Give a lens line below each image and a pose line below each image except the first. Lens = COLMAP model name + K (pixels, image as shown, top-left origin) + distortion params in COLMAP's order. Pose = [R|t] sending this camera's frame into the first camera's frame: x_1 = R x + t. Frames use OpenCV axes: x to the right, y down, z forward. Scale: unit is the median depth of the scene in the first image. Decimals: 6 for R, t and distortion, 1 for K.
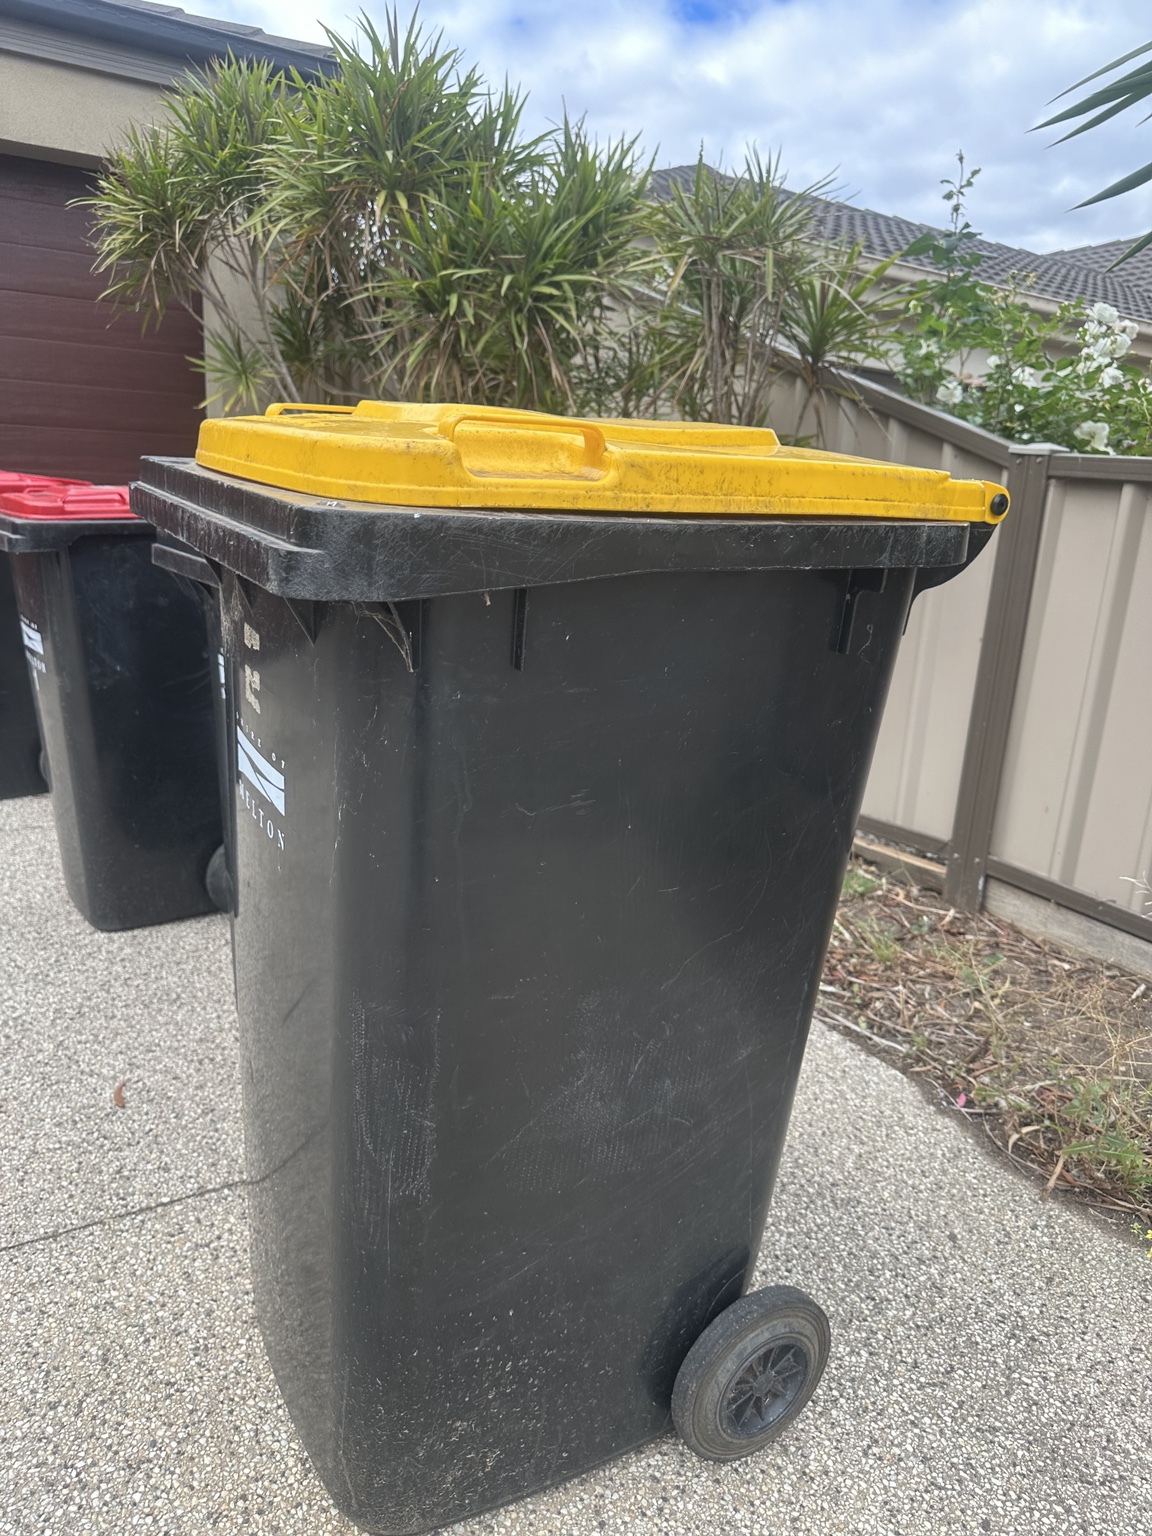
lens RADIAL K [[1079.7, 0, 568.3], [0, 1079.7, 765.8], [0, 0, 1]] dist [0.002275, -0.009832]
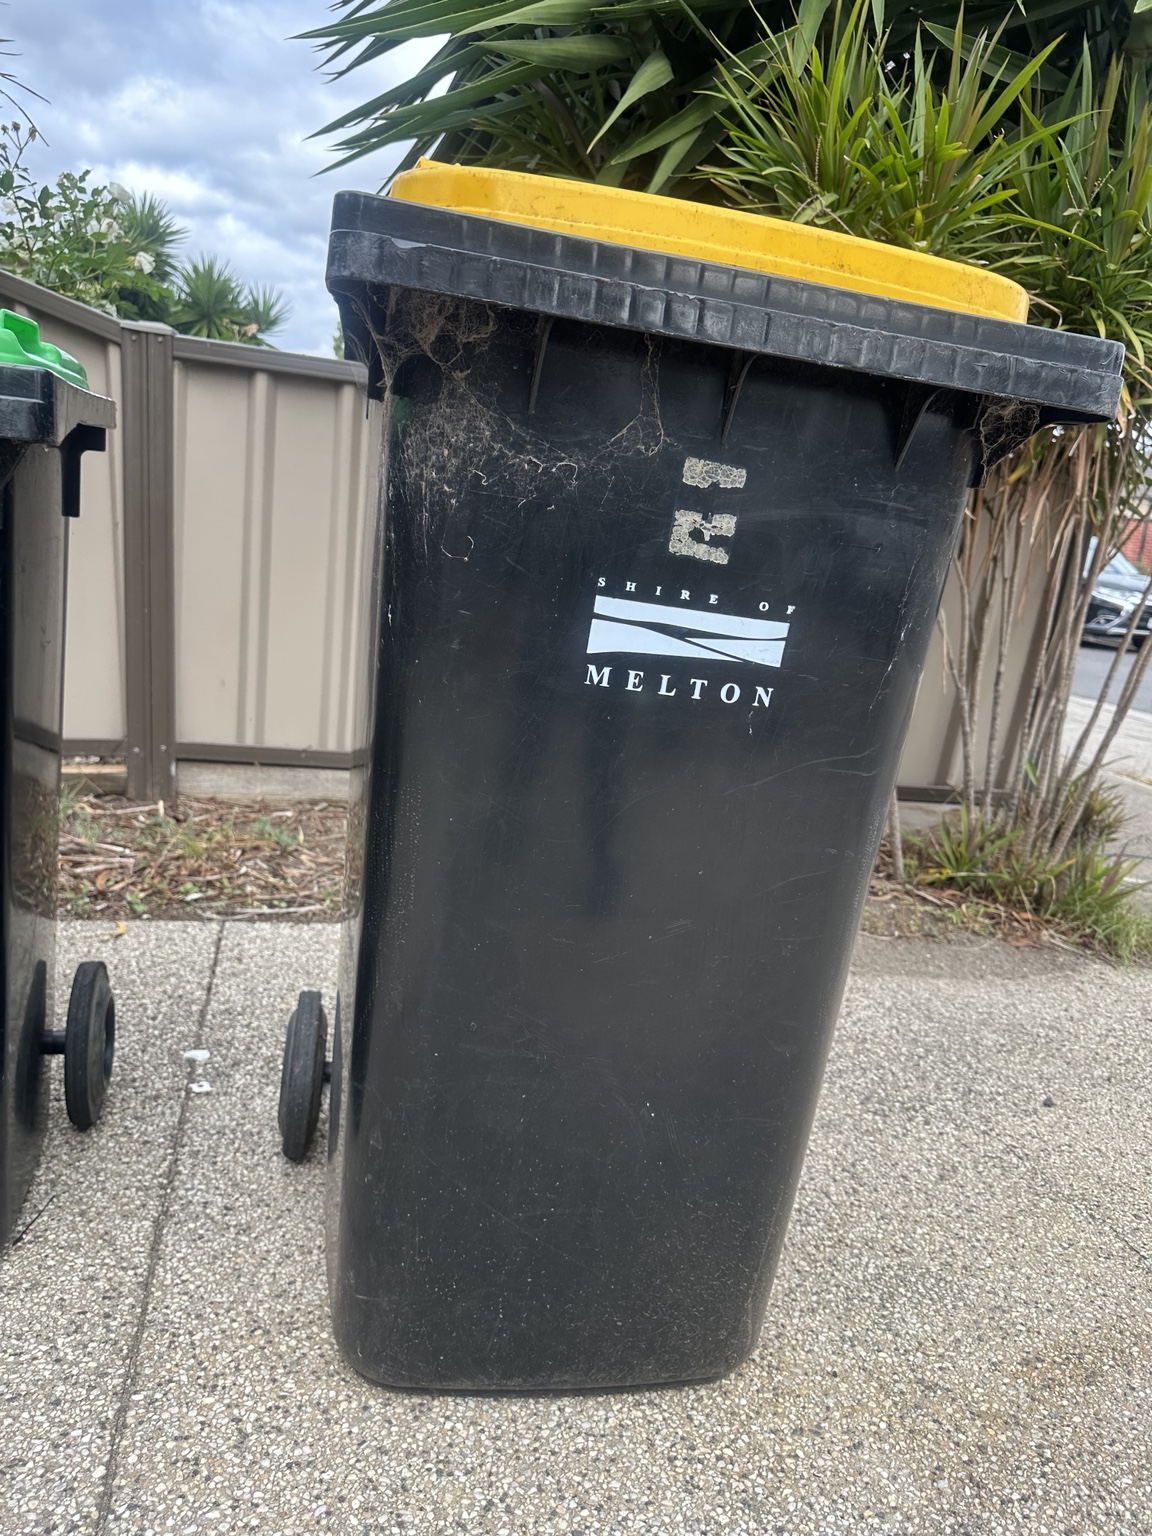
lens RADIAL K [[1079.7, 0, 568.4], [0, 1079.7, 771.6], [0, 0, 1]] dist [0.002275, -0.009832]
pose [[0.345019, -0.241080, 0.907106, -0.896027], [0.161759, 0.967263, 0.195542, -0.058996], [-0.924551, 0.079267, 0.372721, 0.619984]]
